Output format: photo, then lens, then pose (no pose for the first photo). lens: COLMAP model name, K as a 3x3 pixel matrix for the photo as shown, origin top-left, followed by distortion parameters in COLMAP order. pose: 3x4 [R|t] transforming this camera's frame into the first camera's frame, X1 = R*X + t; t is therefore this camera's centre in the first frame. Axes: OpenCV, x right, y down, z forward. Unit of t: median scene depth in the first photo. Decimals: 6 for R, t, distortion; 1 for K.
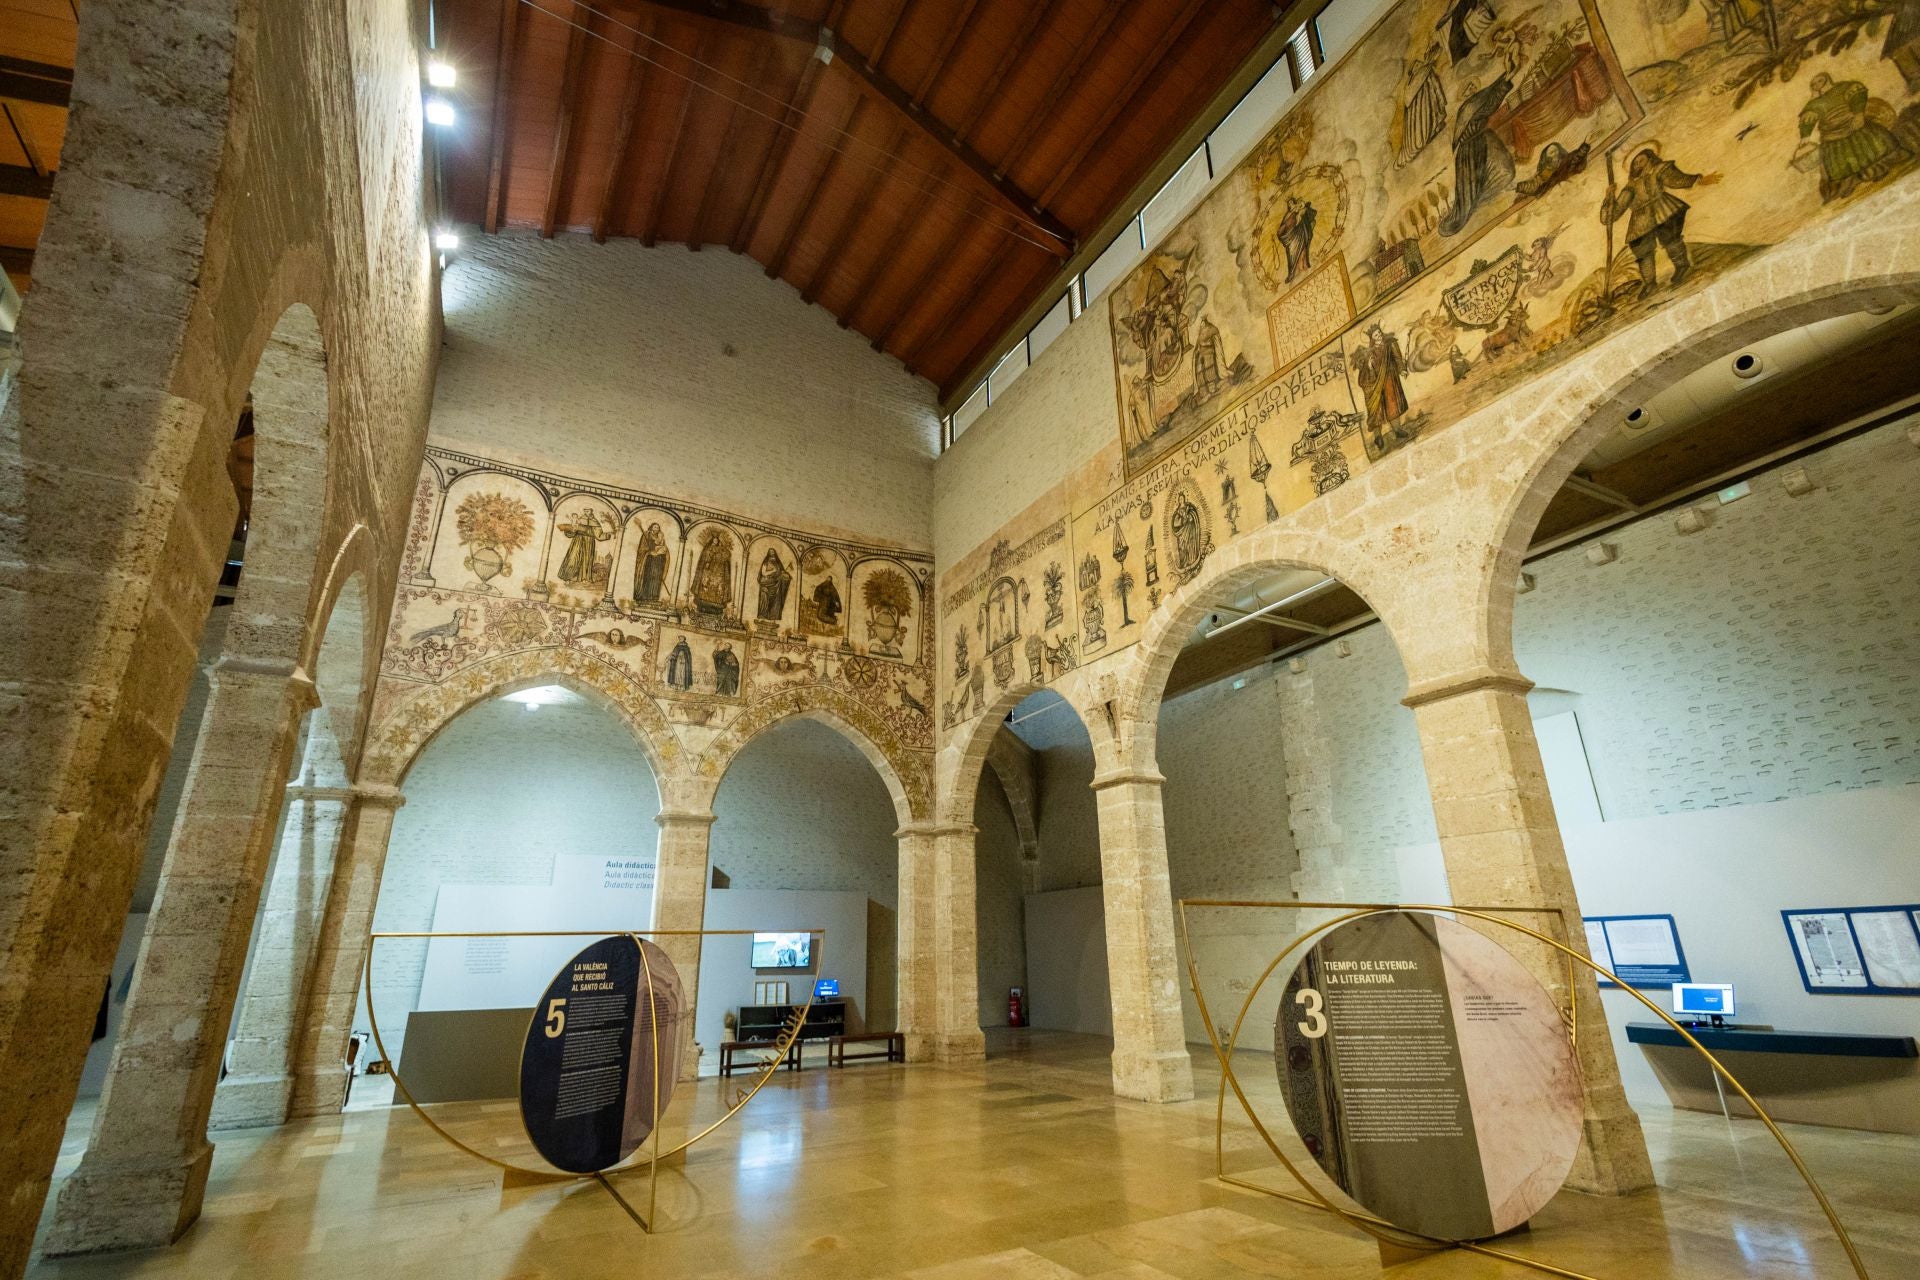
lens RADIAL K [[863.6, 0, 973.2], [0, 863.6, 635.6], [0, 0, 1]] dist [-0.002275, 0.000780]
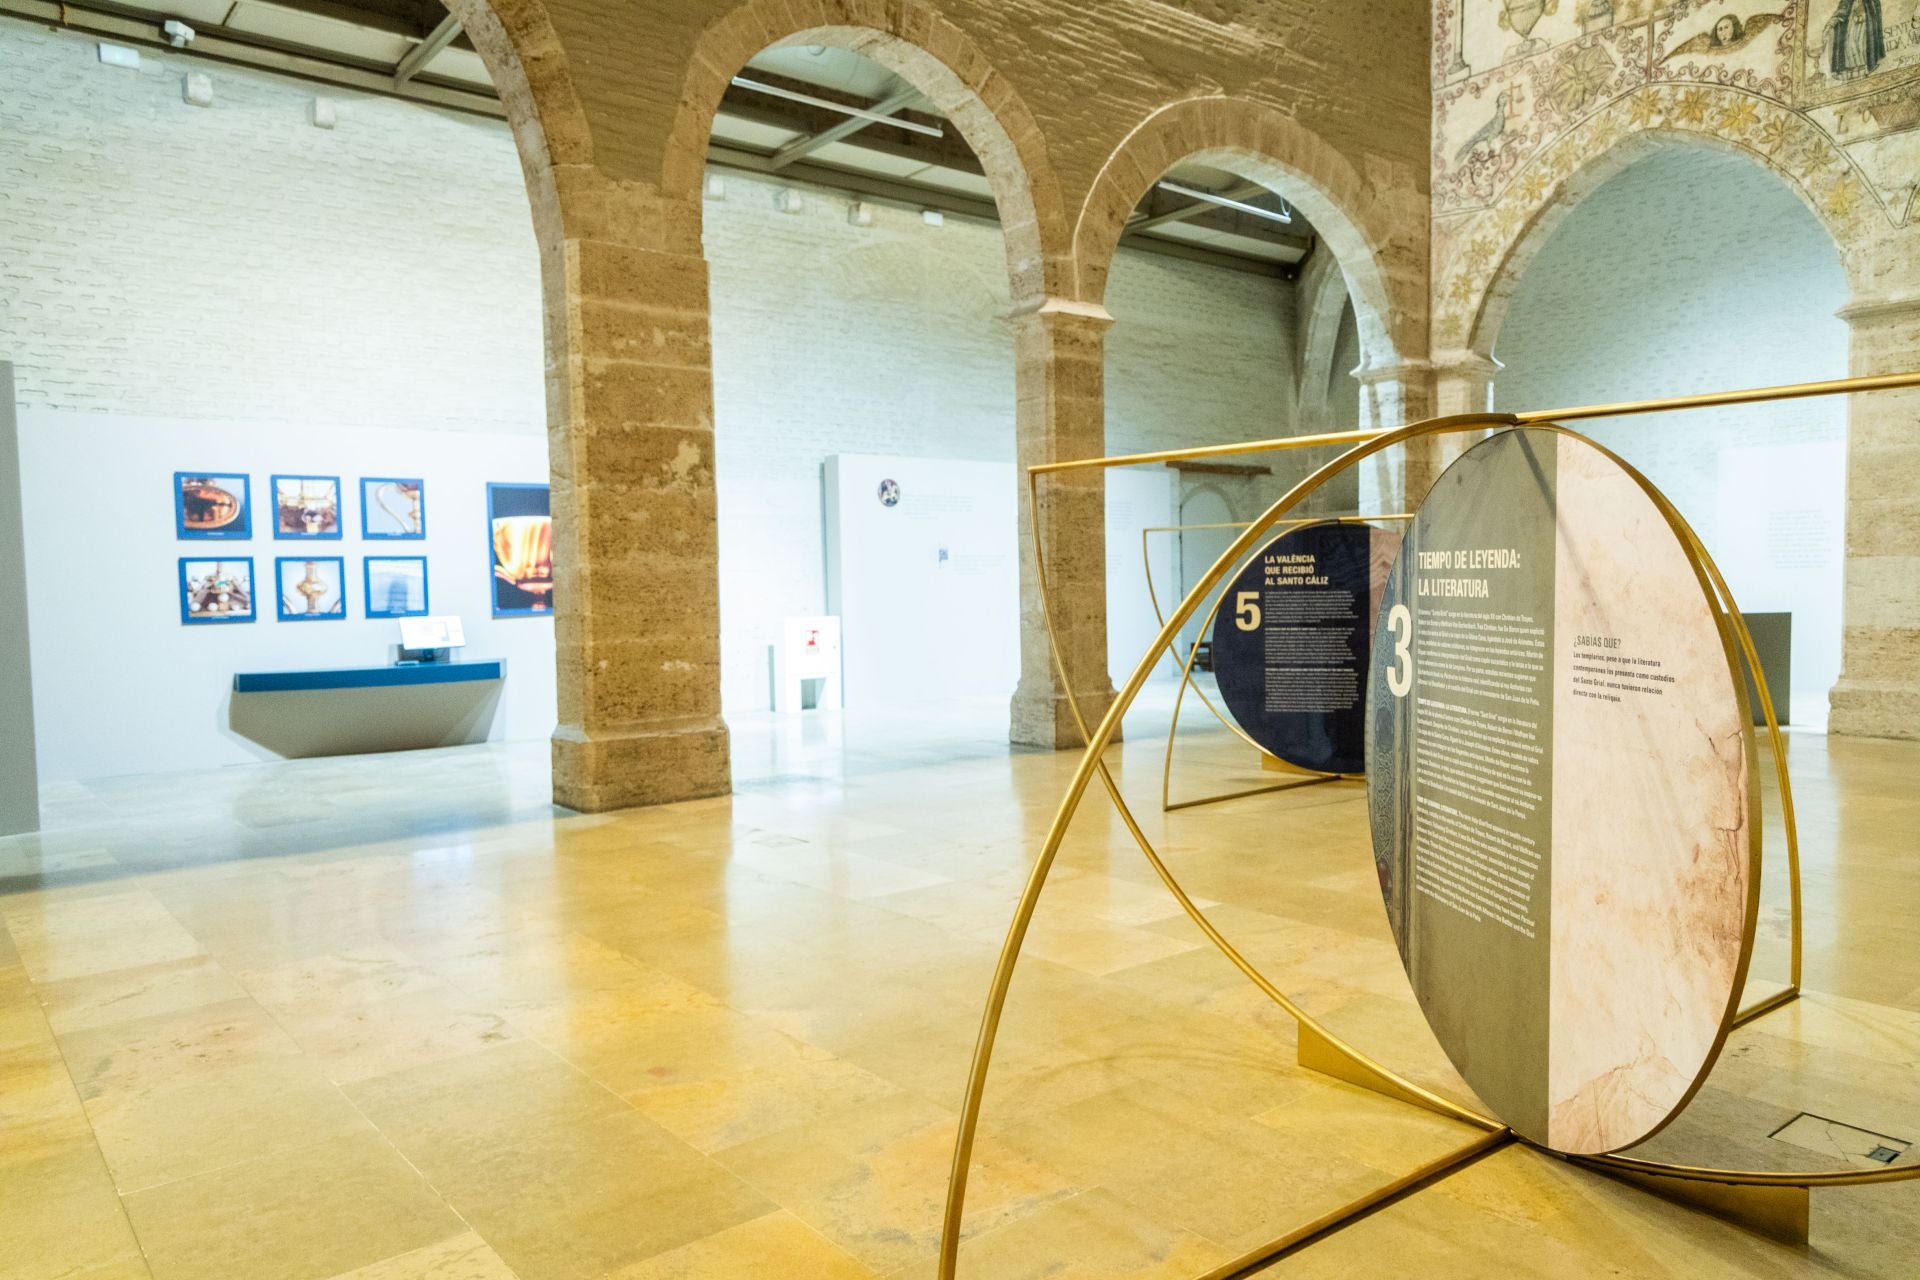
lens RADIAL K [[1304.5, 0, 918.9], [0, 1304.5, 641.4], [0, 0, 1]] dist [0.000072, 0.002271]
pose [[0.137725, 0.065693, -0.988290, 0.442111], [0.350667, 0.929937, 0.110682, 0.103943], [0.926318, -0.361805, 0.105040, 0.273673]]
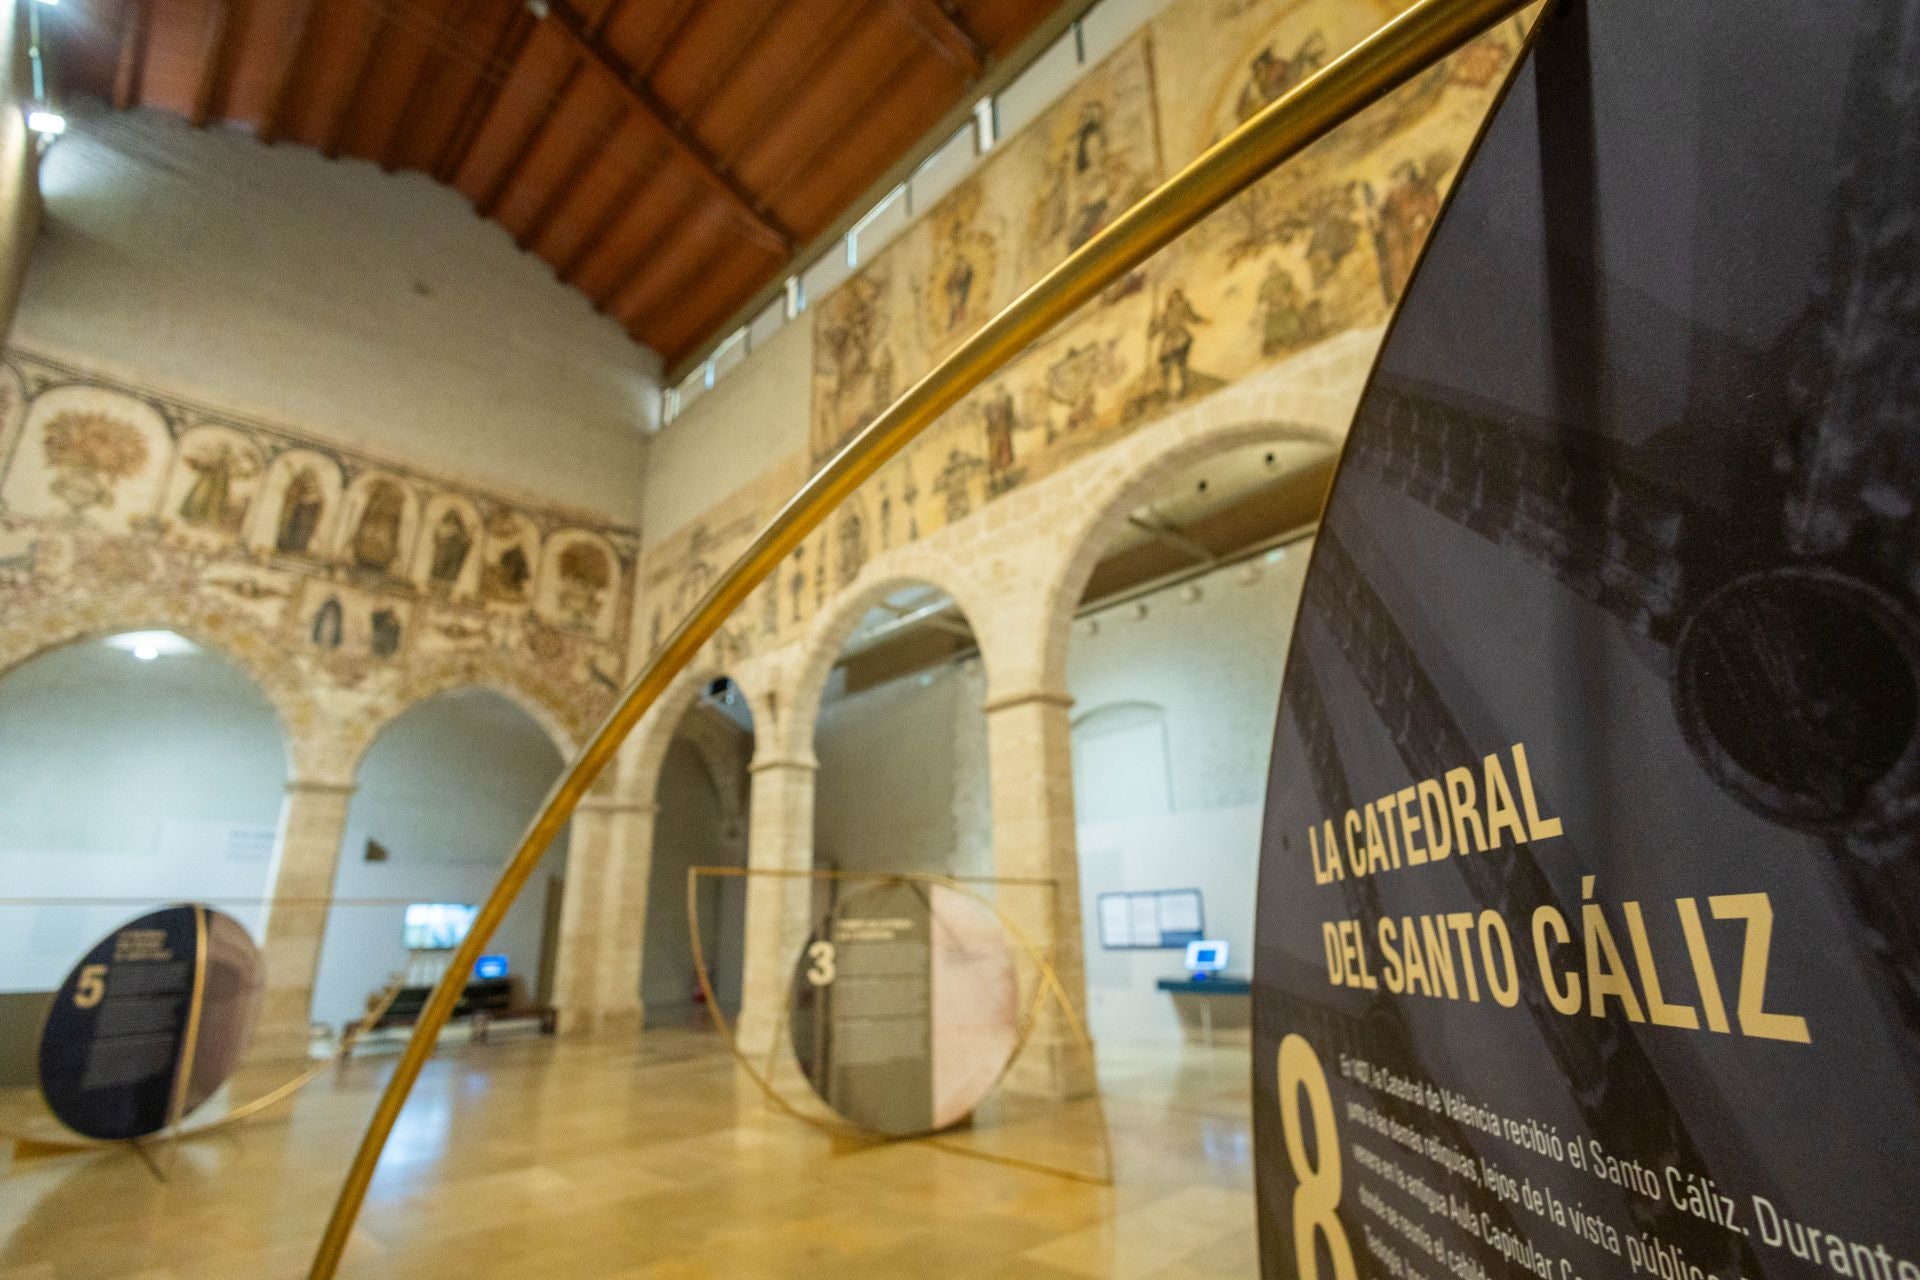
lens RADIAL K [[876.7, 0, 966.6], [0, 876.7, 637.6], [0, 0, 1]] dist [-0.002111, -0.000928]
pose [[0.965477, 0.075585, 0.249280, 0.101399], [-0.081846, 0.996535, 0.014830, -0.022471], [-0.247296, -0.034721, 0.968318, -0.095090]]
